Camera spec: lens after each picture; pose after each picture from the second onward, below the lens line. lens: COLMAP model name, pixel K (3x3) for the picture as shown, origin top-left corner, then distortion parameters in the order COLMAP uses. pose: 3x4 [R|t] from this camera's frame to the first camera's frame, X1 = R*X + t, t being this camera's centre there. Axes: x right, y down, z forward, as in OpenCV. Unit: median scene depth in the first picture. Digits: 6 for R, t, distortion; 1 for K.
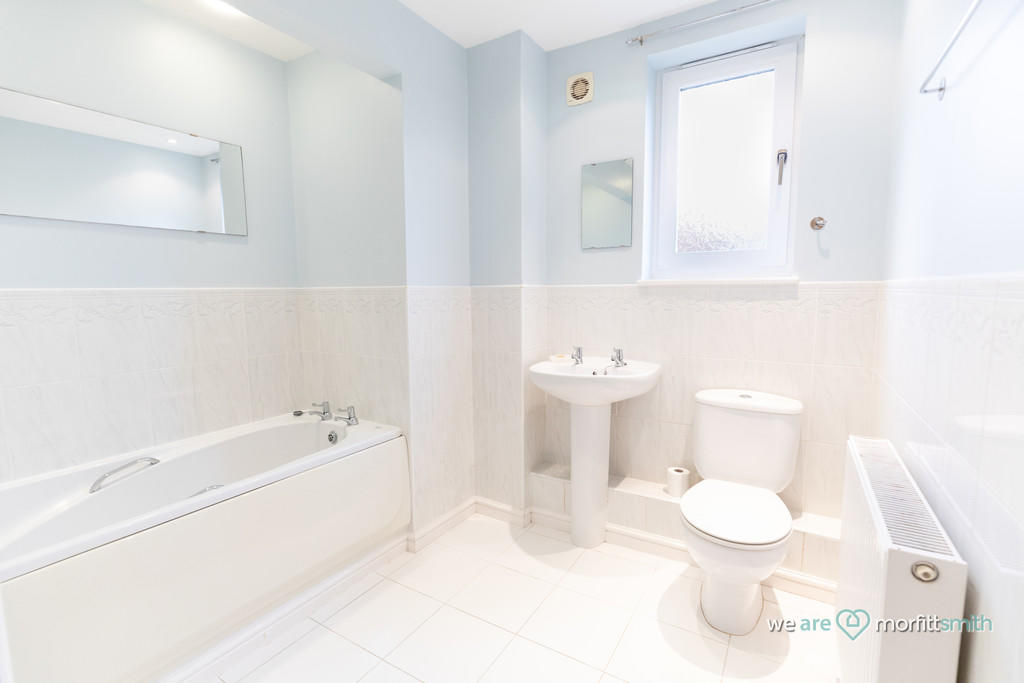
lens RADIAL K [[489.5, 0, 512.0], [0, 489.5, 341.5], [0, 0, 1]] dist [0.000648, 0.000034]
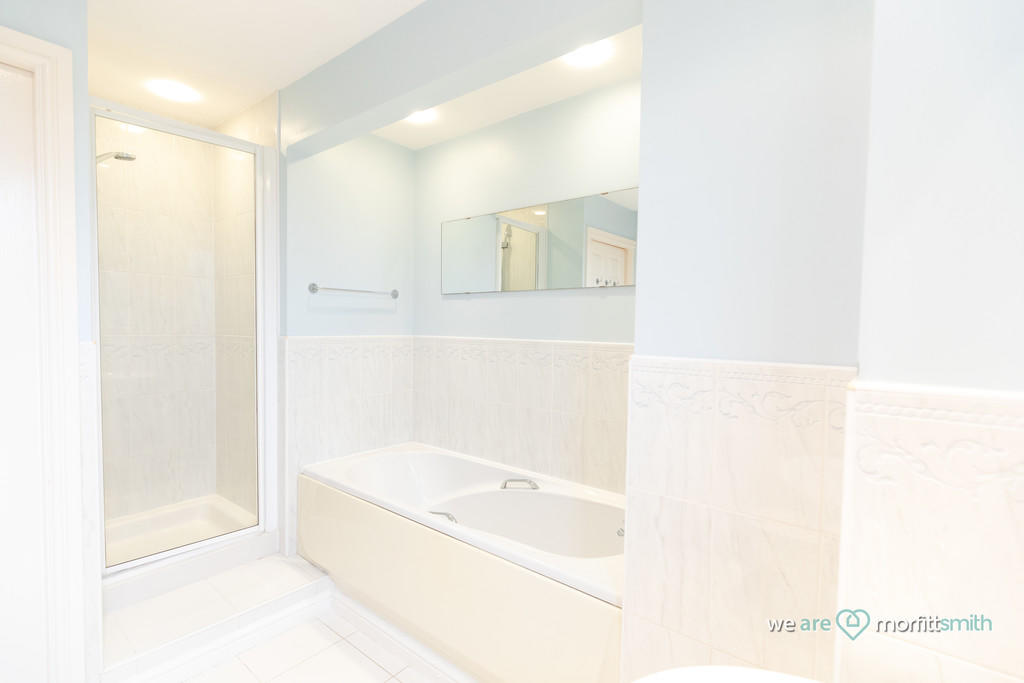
lens RADIAL K [[489.5, 0, 512.0], [0, 489.5, 341.5], [0, 0, 1]] dist [0.000648, 0.000034]
pose [[-0.133629, 0.000220, -0.991031, 0.446972], [-0.140289, 0.989926, 0.019136, -0.116243], [0.981052, 0.141588, -0.132252, 1.058316]]
